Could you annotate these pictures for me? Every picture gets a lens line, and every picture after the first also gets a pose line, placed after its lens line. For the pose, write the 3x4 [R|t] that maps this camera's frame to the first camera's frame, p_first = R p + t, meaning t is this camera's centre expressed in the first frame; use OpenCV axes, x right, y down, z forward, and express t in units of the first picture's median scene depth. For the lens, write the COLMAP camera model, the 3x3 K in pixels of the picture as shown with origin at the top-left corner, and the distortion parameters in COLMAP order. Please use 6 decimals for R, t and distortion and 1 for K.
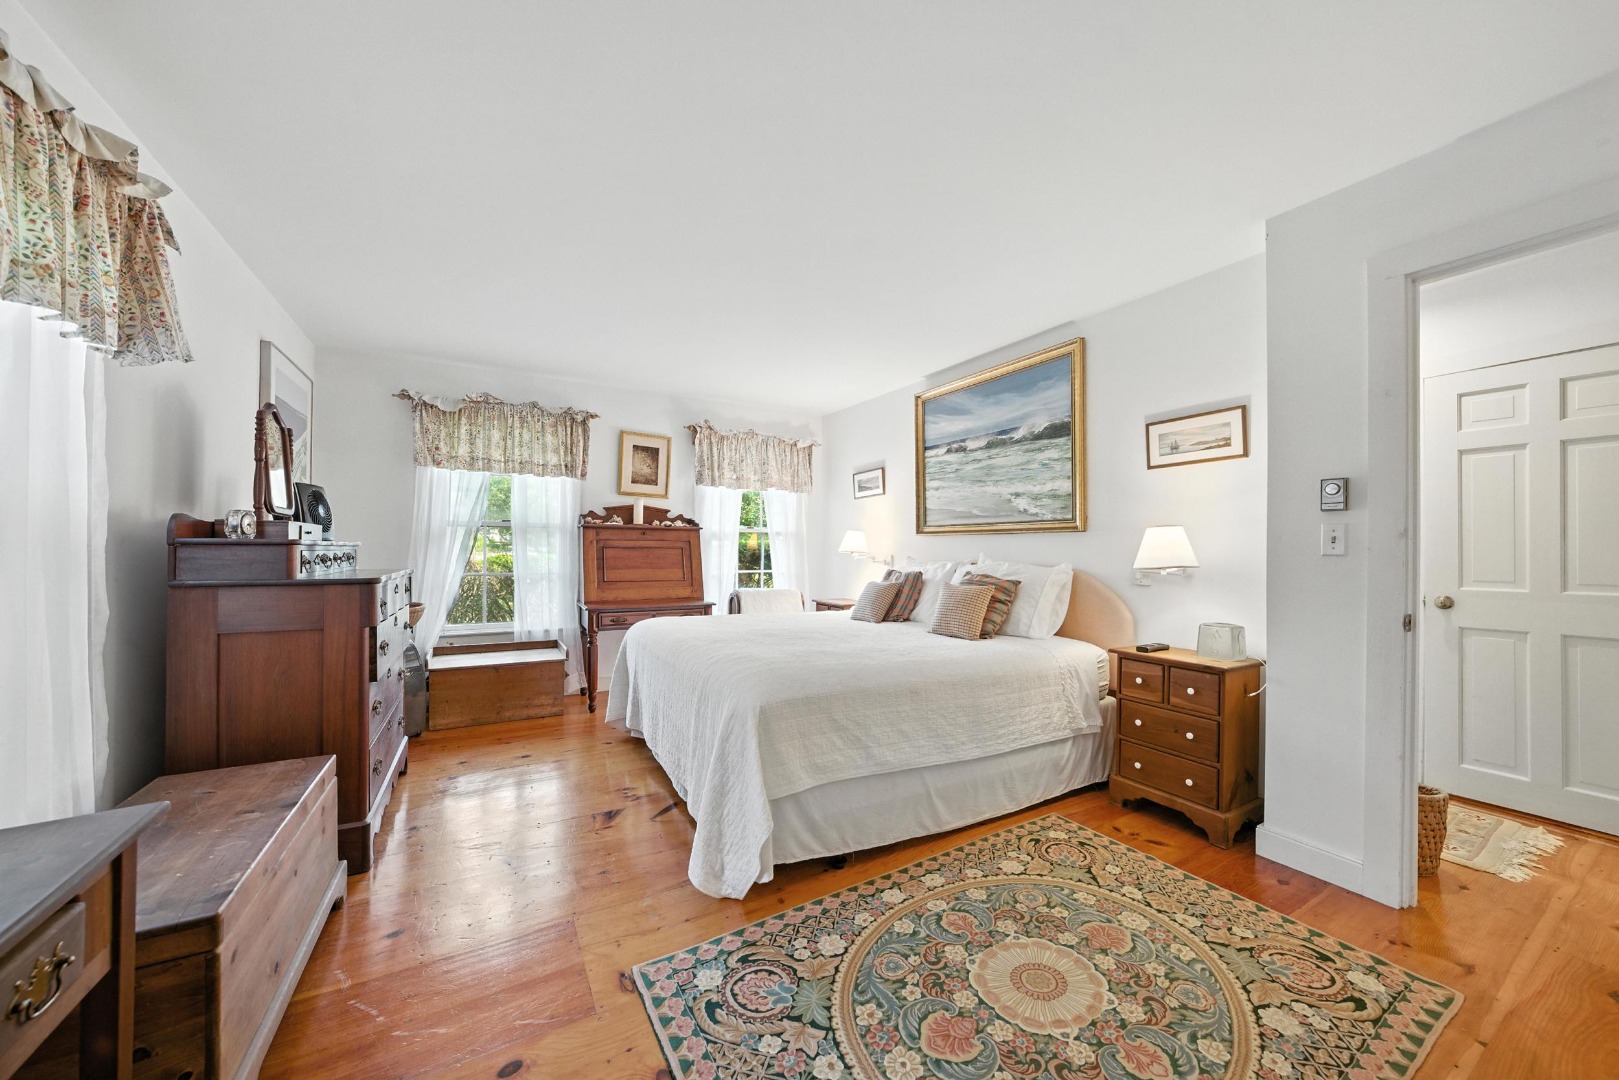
lens RADIAL K [[569.8, 0, 798.5], [0, 569.8, 551.0], [0, 0, 1]] dist [-0.019675, 0.003615]
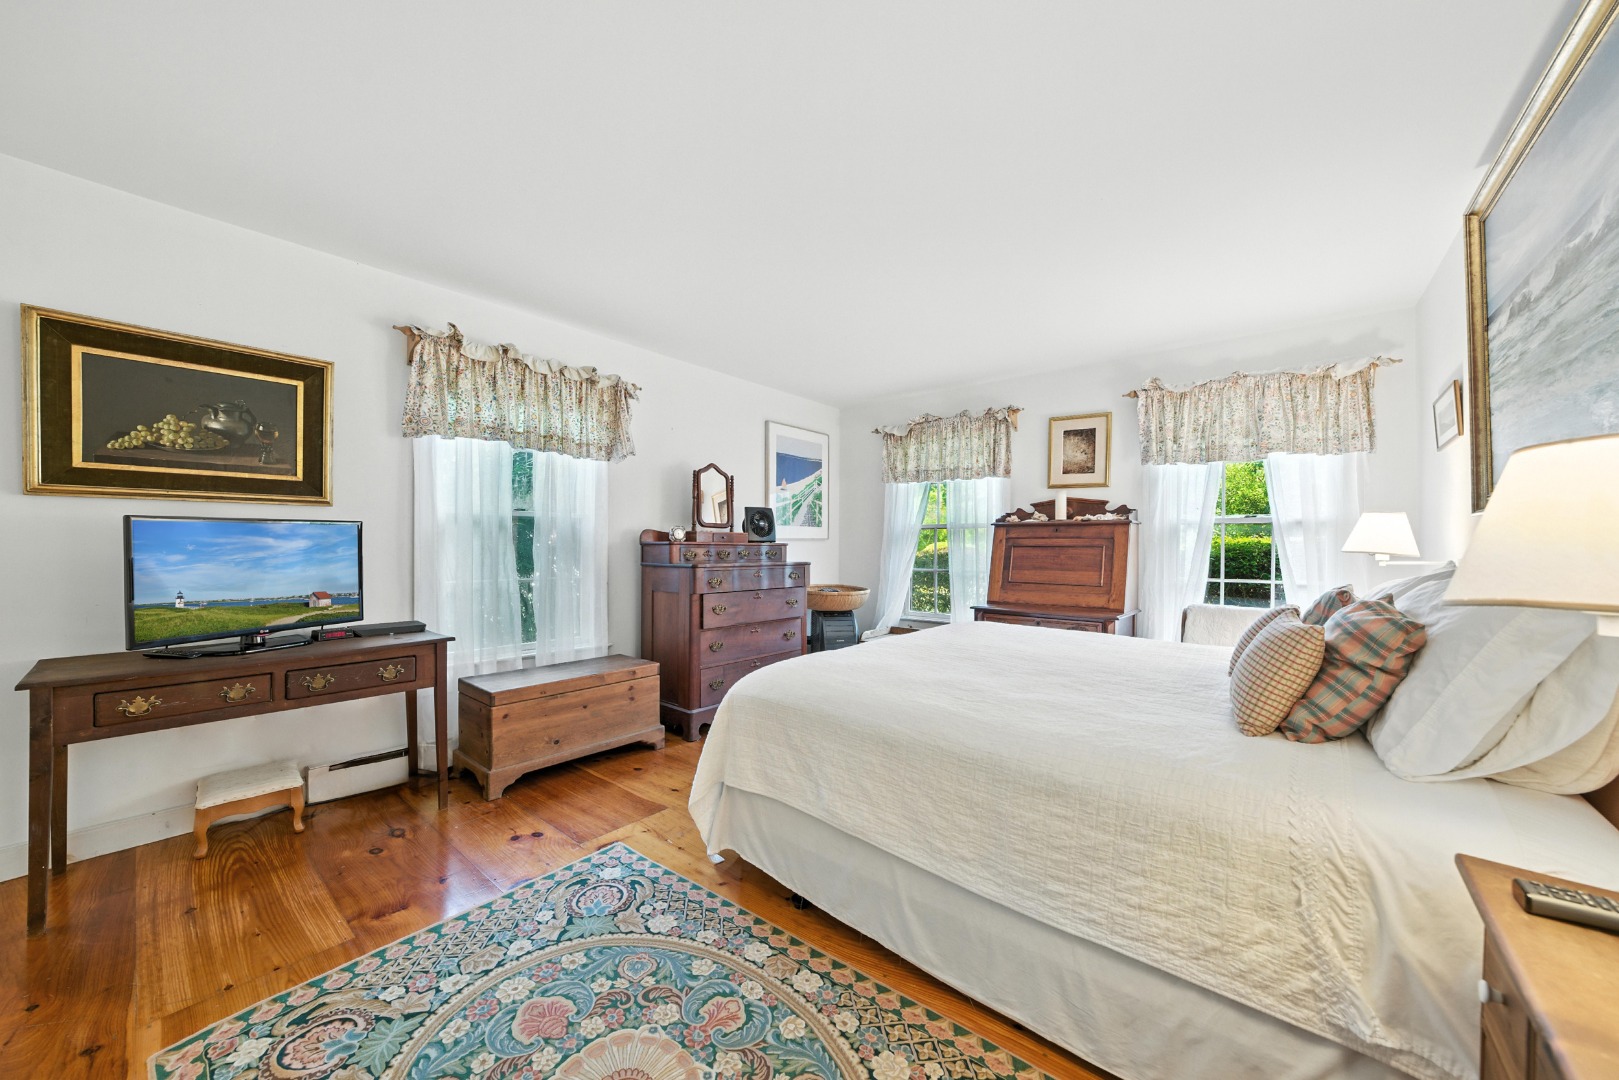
lens RADIAL K [[569.8, 0, 800.8], [0, 569.8, 551.3], [0, 0, 1]] dist [-0.019675, 0.003615]
pose [[0.358250, 0.002875, -0.933621, 0.600729], [-0.005084, 0.999986, 0.001128, 0.004198], [0.933612, 0.004342, 0.358260, 0.461779]]
